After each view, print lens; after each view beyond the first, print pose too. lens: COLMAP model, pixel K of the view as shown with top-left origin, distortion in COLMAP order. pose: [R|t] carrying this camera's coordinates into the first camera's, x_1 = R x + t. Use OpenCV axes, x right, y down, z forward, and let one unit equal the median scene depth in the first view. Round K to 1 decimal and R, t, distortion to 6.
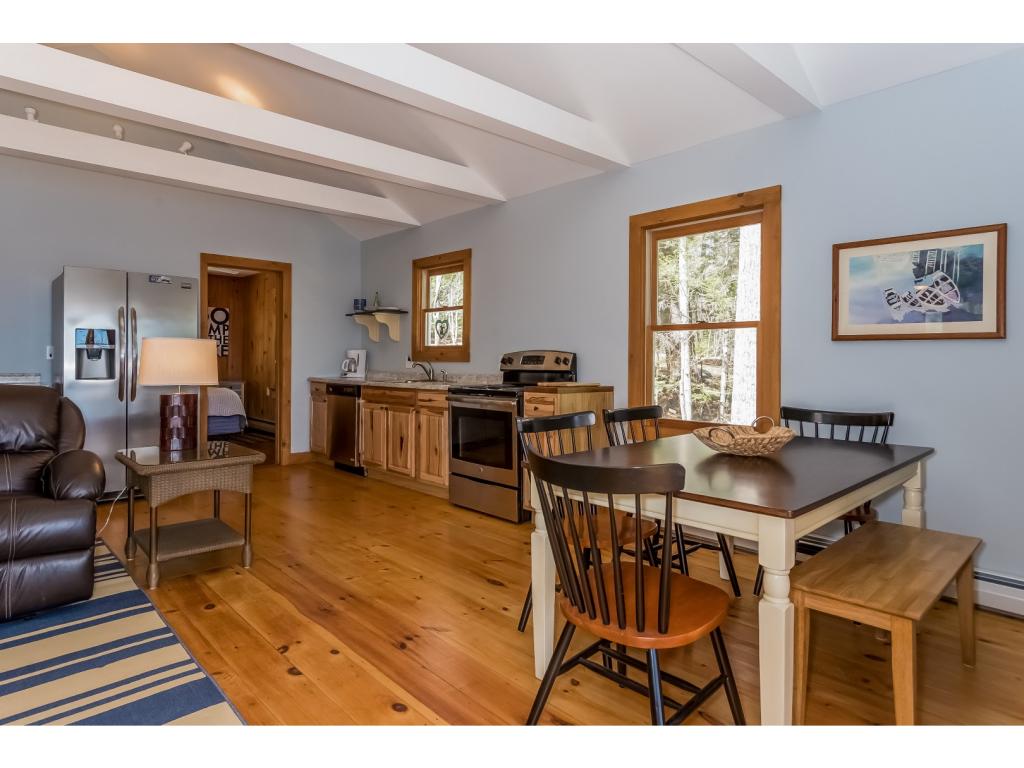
lens RADIAL K [[591.1, 0, 493.9], [0, 591.1, 357.2], [0, 0, 1]] dist [-0.001844, -0.000804]
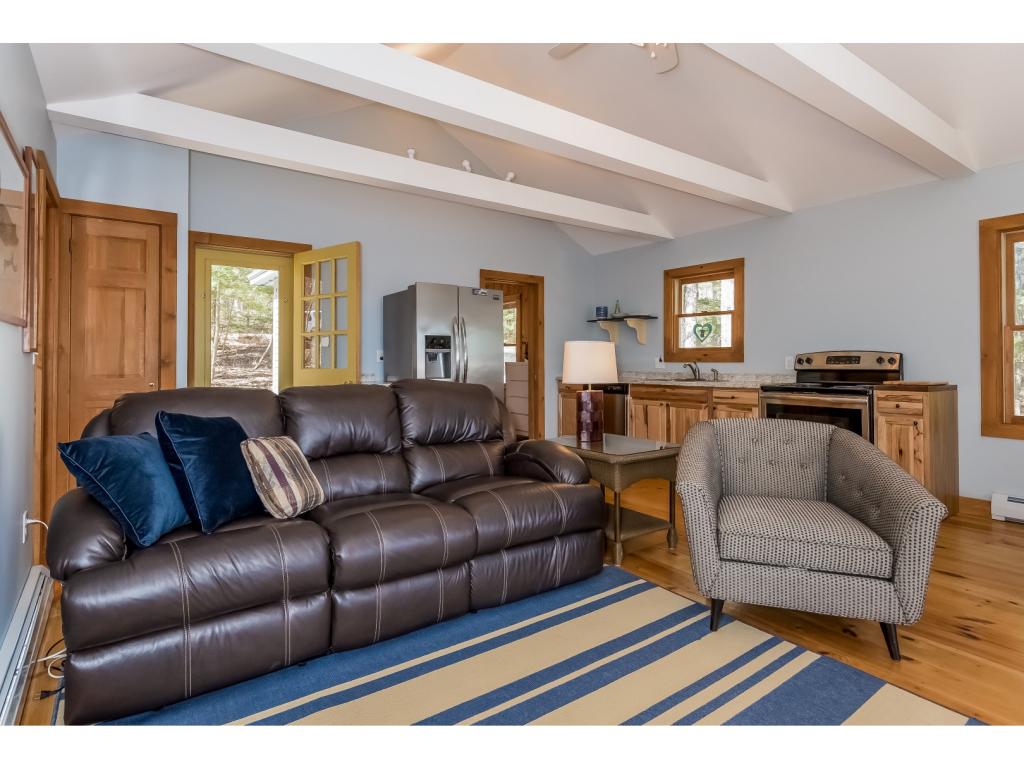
lens RADIAL K [[516.6, 0, 481.4], [0, 516.6, 356.3], [0, 0, 1]] dist [0.003385, -0.023800]
pose [[0.988568, -0.005211, -0.150687, -0.381447], [0.004066, 0.999961, -0.007903, 0.002653], [0.150722, 0.007200, 0.988550, -0.002587]]
